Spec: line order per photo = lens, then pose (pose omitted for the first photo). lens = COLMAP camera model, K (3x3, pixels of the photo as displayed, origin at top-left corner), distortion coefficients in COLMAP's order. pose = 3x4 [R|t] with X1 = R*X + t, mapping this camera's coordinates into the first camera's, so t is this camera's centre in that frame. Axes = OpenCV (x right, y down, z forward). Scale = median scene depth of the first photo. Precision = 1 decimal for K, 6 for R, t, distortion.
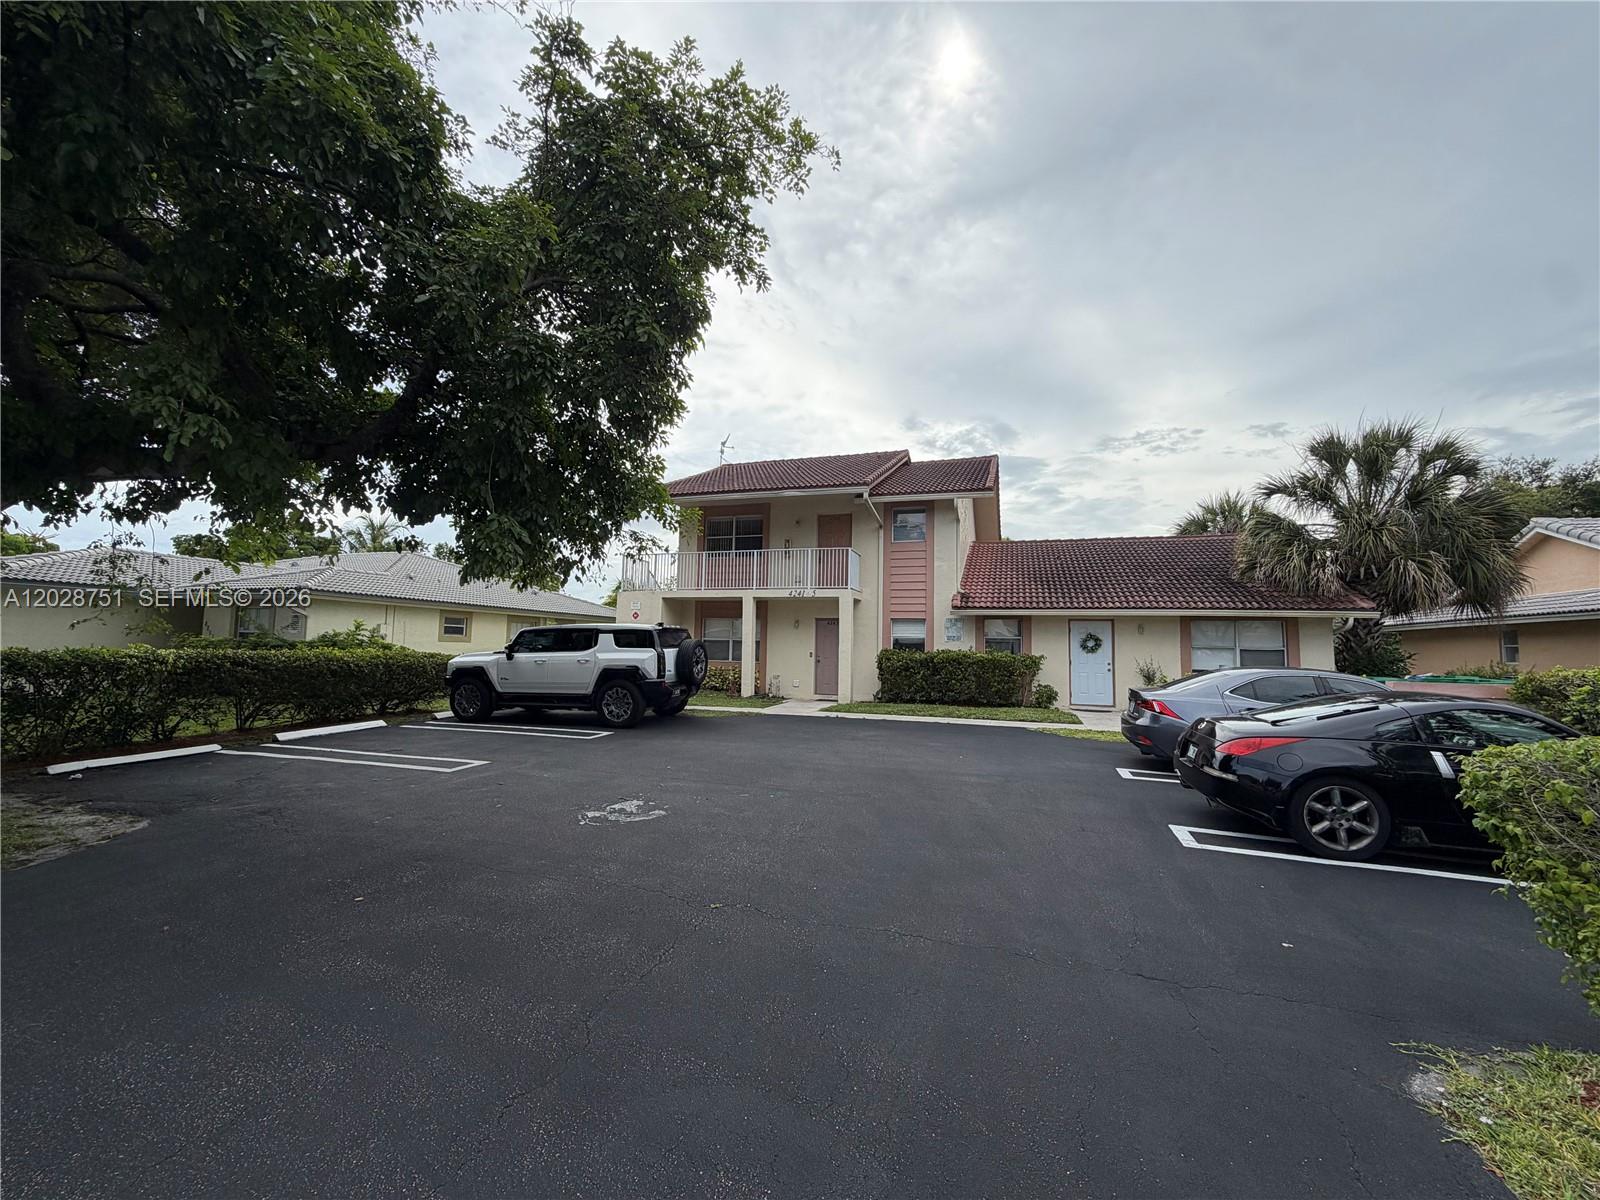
lens RADIAL K [[636.4, 0, 796.1], [0, 636.4, 600.5], [0, 0, 1]] dist [0.000096, -0.000463]
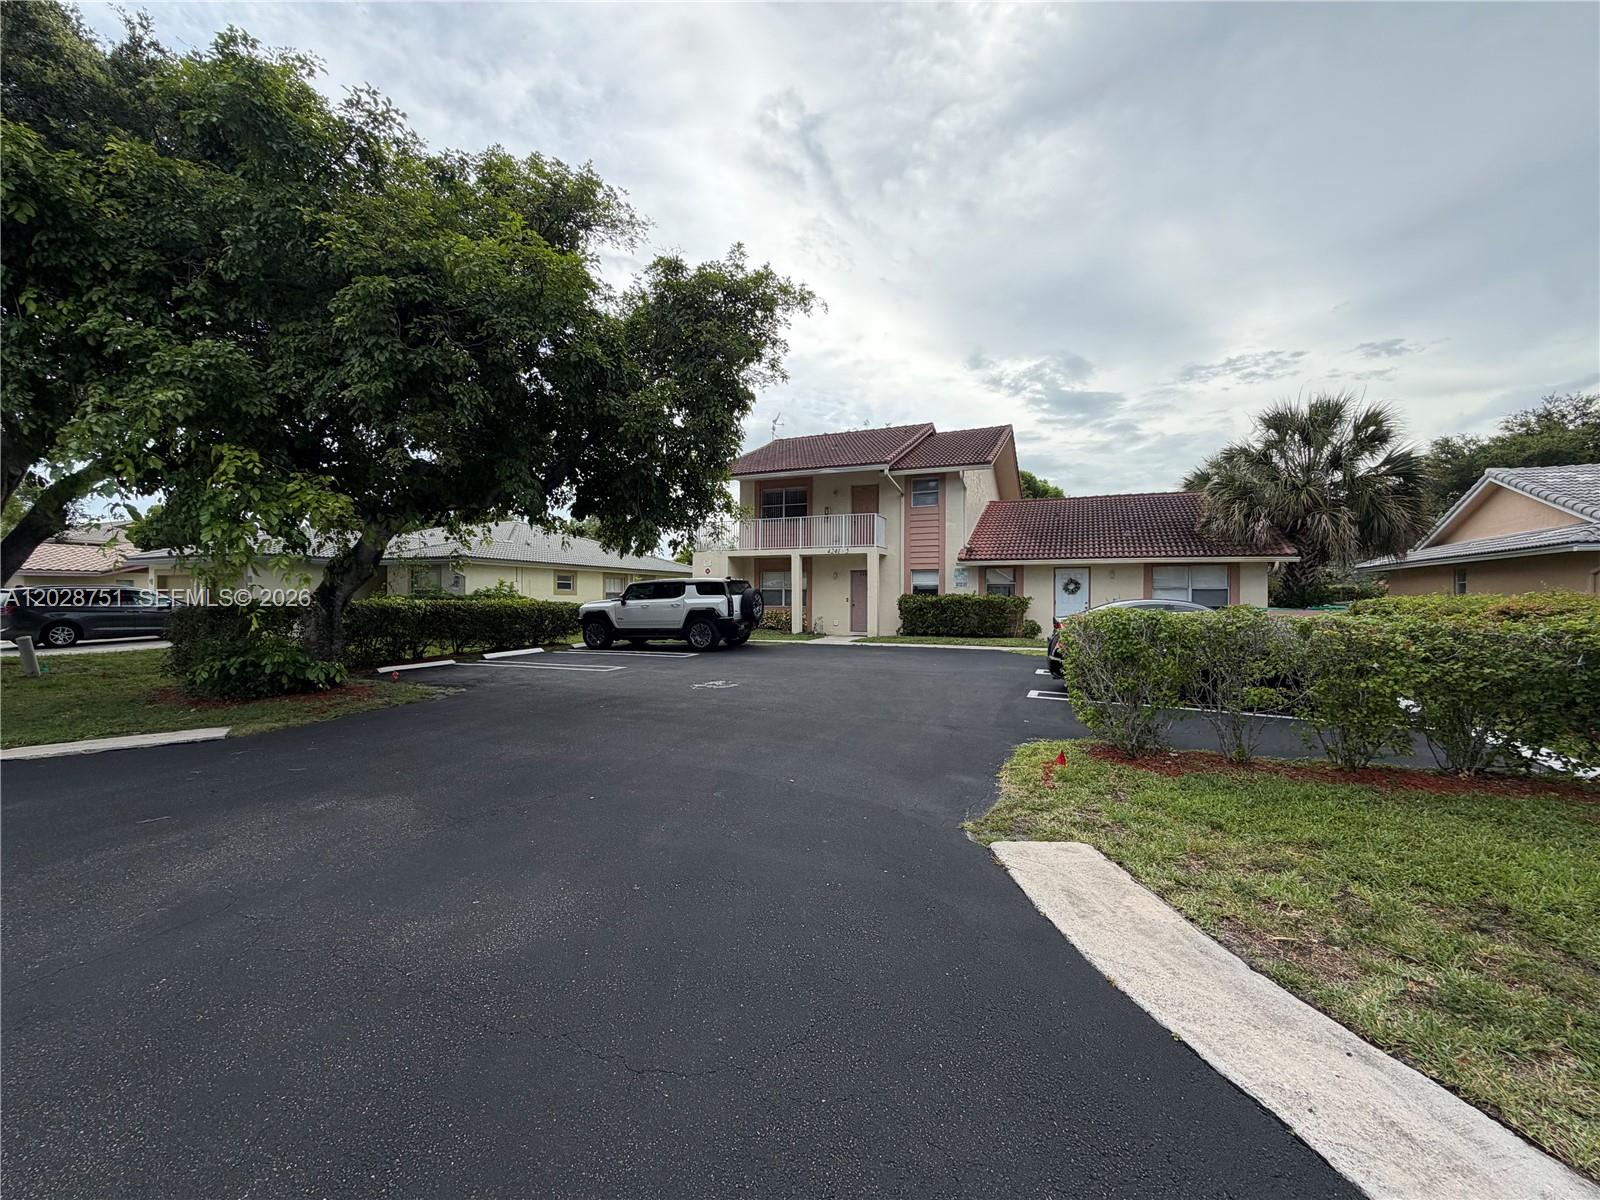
lens RADIAL K [[636.4, 0, 793.6], [0, 636.4, 598.0], [0, 0, 1]] dist [0.000096, -0.000463]
pose [[0.994836, -0.015827, -0.100254, 0.051139], [0.023128, 0.997130, 0.072090, -0.012223], [0.098825, -0.074036, 0.992347, -0.283960]]
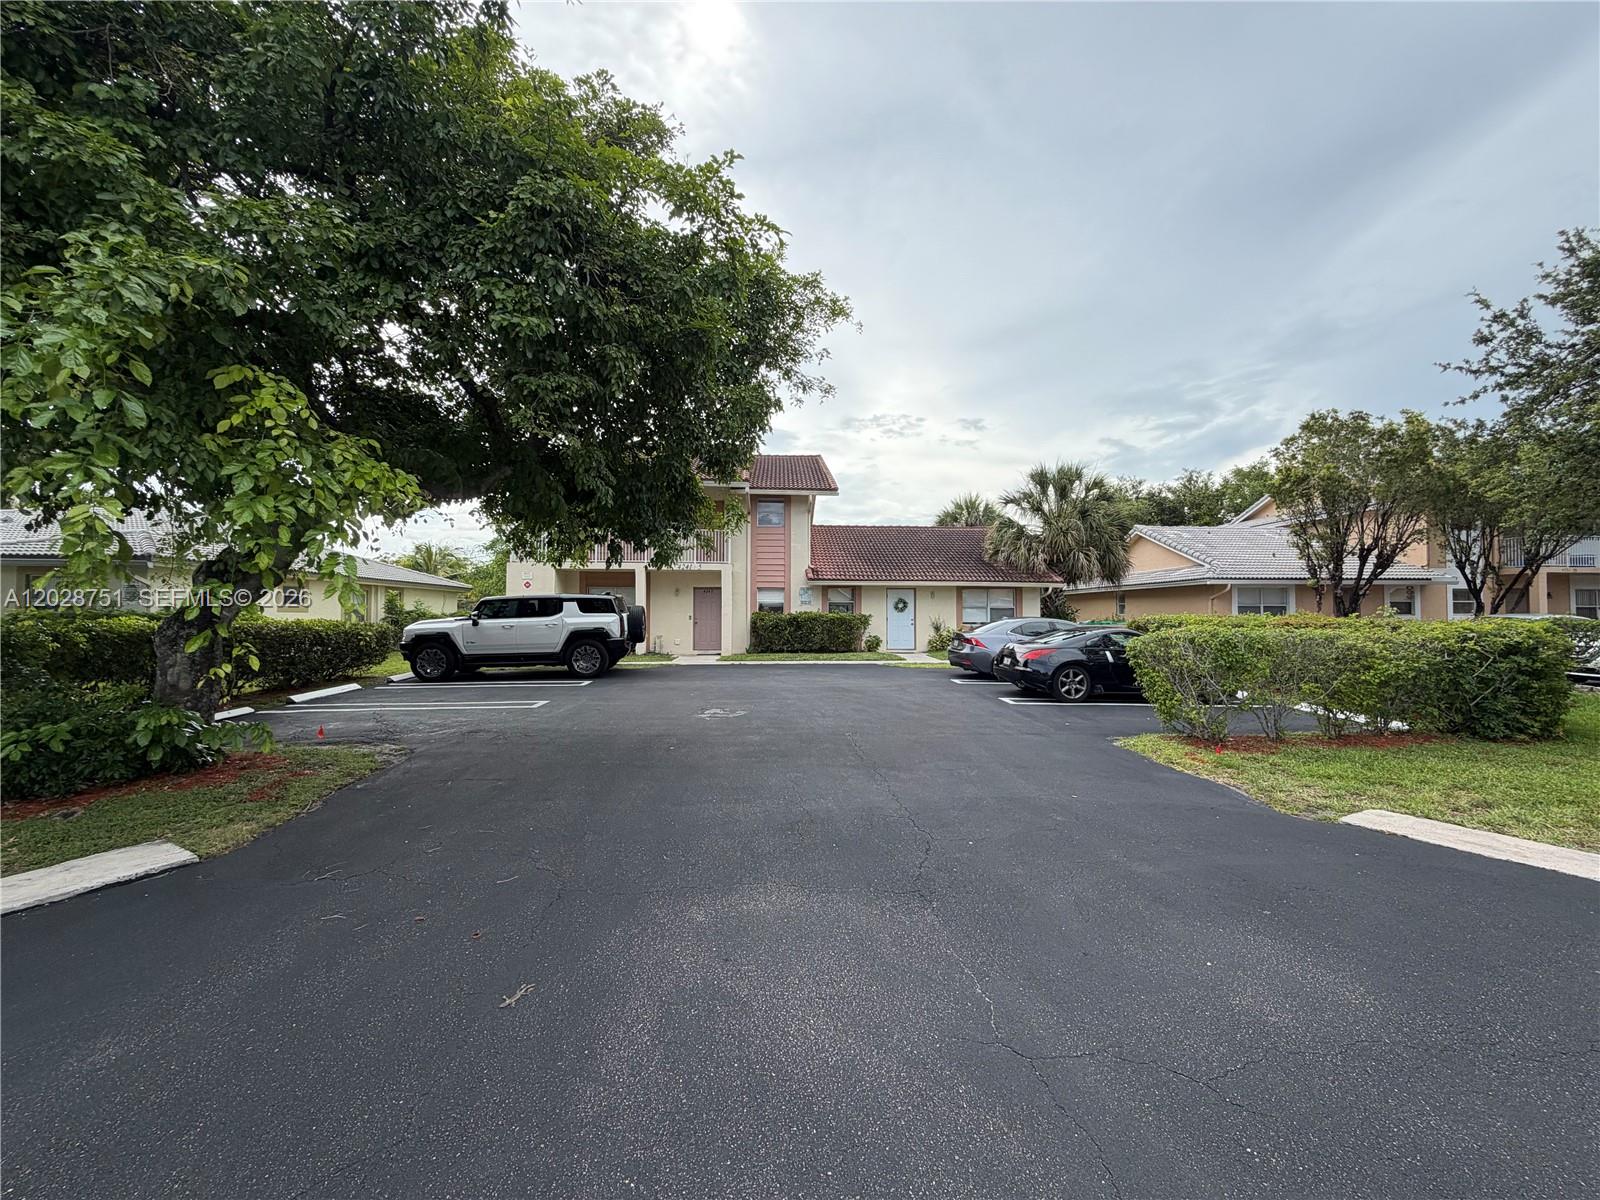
lens RADIAL K [[636.4, 0, 796.6], [0, 636.4, 599.8], [0, 0, 1]] dist [0.000096, -0.000463]
pose [[0.929906, -0.008504, 0.367699, -0.268667], [-0.011975, 0.998503, 0.053378, -0.016992], [-0.367602, -0.054040, 0.928412, -0.217512]]
